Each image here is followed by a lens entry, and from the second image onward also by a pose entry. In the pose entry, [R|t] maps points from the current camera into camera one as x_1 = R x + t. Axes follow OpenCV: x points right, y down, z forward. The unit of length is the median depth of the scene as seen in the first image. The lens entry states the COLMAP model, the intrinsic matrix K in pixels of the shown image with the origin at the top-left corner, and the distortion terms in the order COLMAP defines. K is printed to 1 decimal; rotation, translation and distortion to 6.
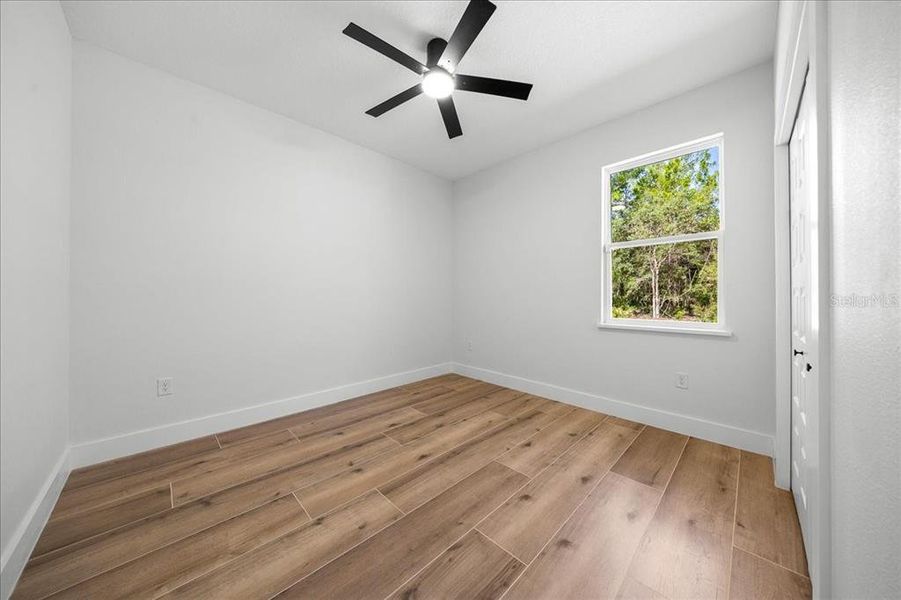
lens RADIAL K [[290.8, 0, 449.9], [0, 290.8, 296.4], [0, 0, 1]] dist [0.004733, 0.000038]
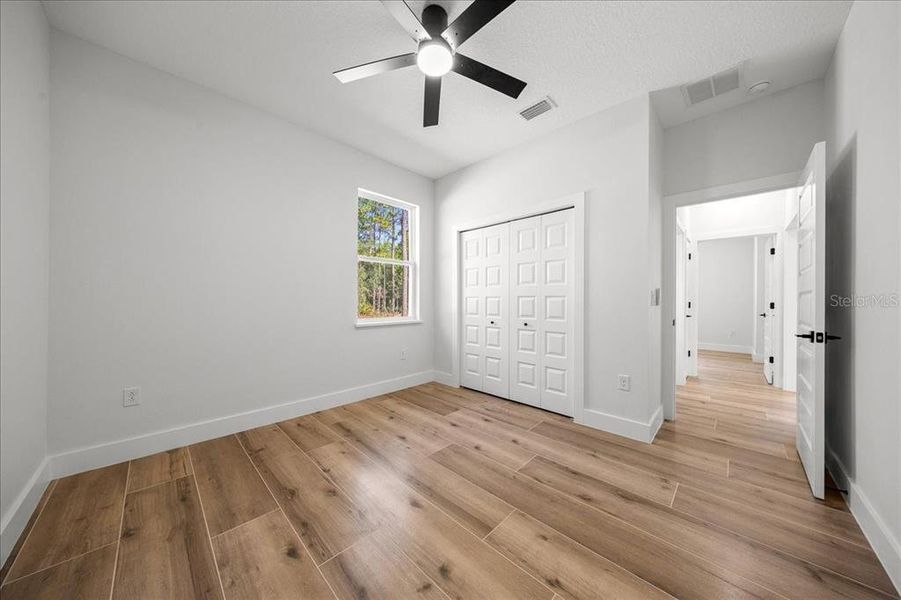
lens RADIAL K [[290.8, 0, 449.9], [0, 290.8, 296.4], [0, 0, 1]] dist [0.004733, 0.000038]
pose [[0.009057, 0.007530, 0.999931, -0.699309], [0.002135, 0.999969, -0.007550, 0.000029], [-0.999957, 0.002203, 0.009041, 0.714037]]
